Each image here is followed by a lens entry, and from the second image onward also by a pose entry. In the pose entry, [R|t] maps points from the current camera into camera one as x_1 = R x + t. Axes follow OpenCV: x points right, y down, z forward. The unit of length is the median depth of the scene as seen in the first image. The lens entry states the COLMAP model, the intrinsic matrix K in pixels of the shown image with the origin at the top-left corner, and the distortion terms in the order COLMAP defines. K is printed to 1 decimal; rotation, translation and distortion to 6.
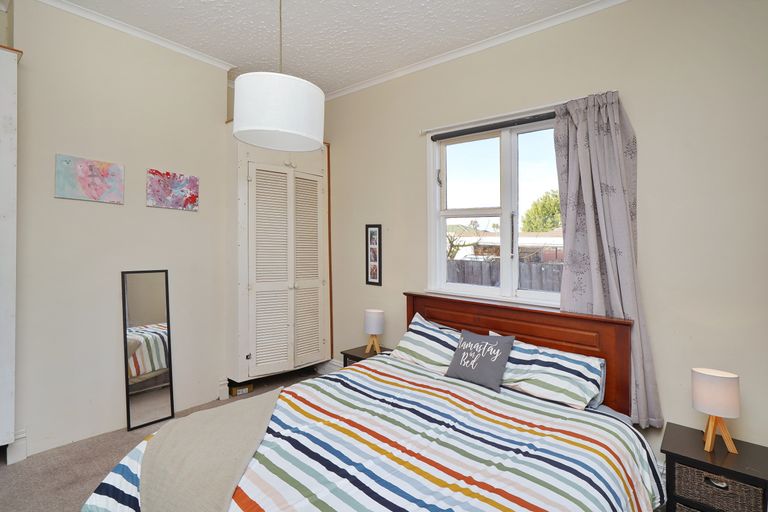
lens RADIAL K [[390.5, 0, 383.2], [0, 390.5, 252.9], [0, 0, 1]] dist [-0.014854, -0.001108]
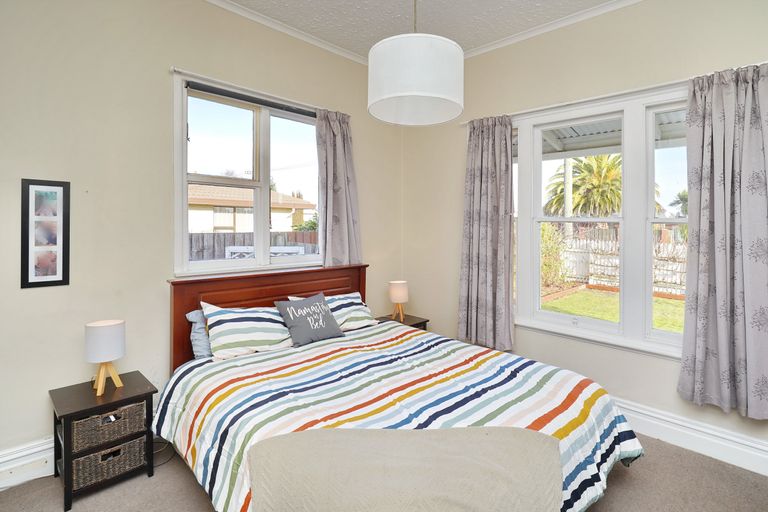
lens RADIAL K [[390.5, 0, 371.8], [0, 390.5, 226.3], [0, 0, 1]] dist [-0.014854, -0.001108]
pose [[0.075133, -0.039513, 0.996390, -0.800419], [0.000732, 0.999217, 0.039570, -0.040823], [-0.997173, -0.002244, 0.075103, 0.692525]]
